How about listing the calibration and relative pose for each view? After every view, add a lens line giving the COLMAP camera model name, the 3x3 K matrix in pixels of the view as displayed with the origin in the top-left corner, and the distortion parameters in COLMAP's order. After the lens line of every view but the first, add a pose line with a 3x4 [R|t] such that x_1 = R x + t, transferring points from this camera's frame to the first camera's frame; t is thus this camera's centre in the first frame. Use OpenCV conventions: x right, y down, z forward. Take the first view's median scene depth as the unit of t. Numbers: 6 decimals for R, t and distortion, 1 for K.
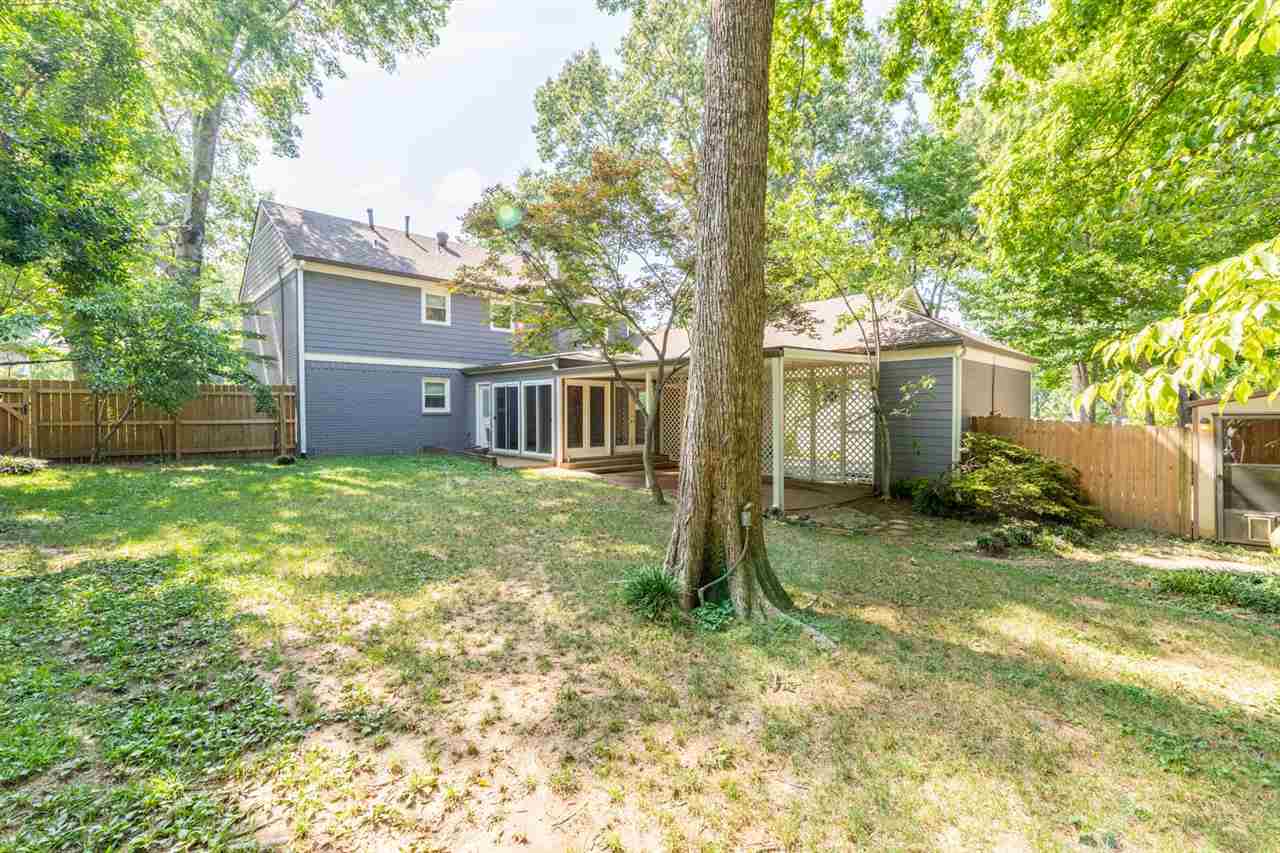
lens RADIAL K [[556.4, 0, 642.8], [0, 556.4, 430.2], [0, 0, 1]] dist [0.002583, -0.000136]
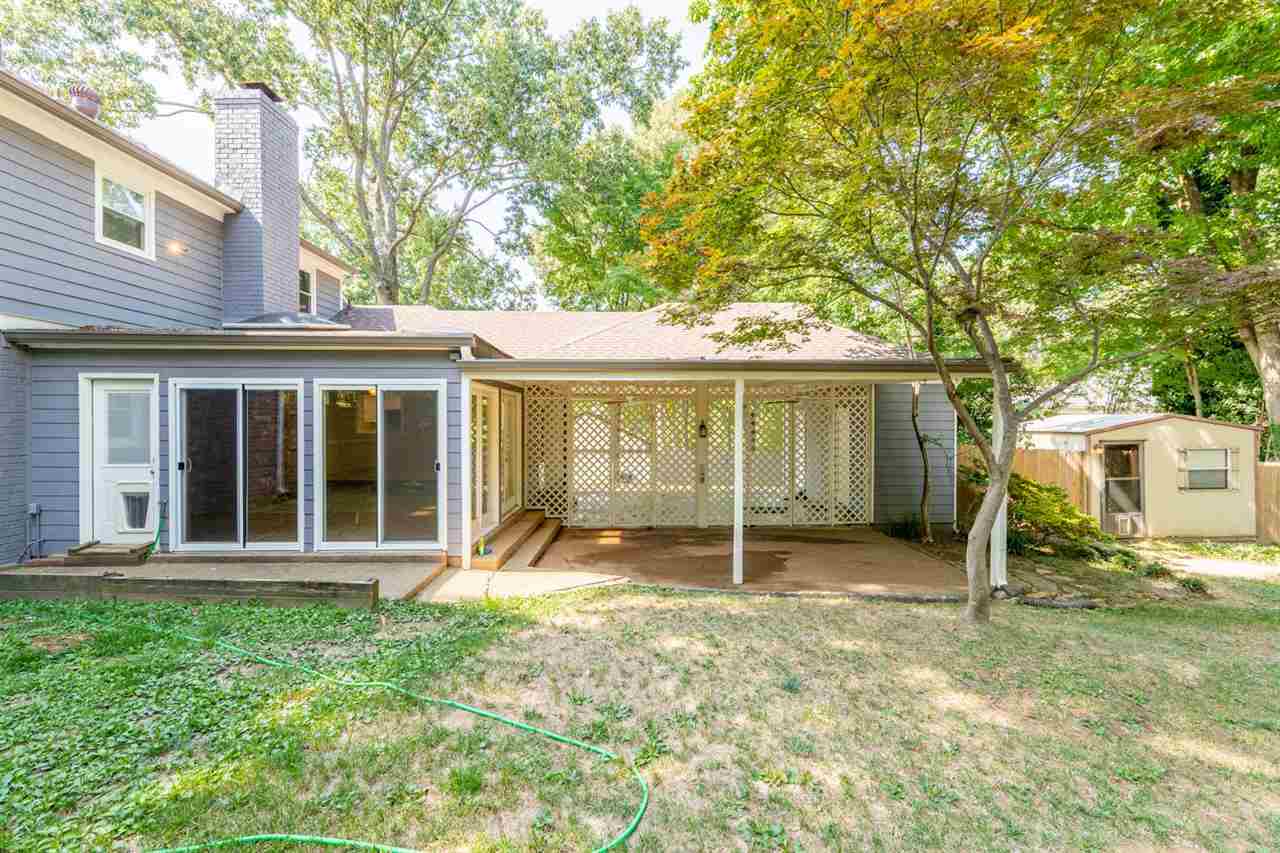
lens RADIAL K [[556.4, 0, 642.8], [0, 556.4, 430.2], [0, 0, 1]] dist [0.002583, -0.000136]
pose [[0.669096, -0.005051, 0.743159, -0.361910], [0.026221, 0.999515, -0.016815, -0.033964], [-0.742713, 0.030737, 0.668904, 0.521678]]
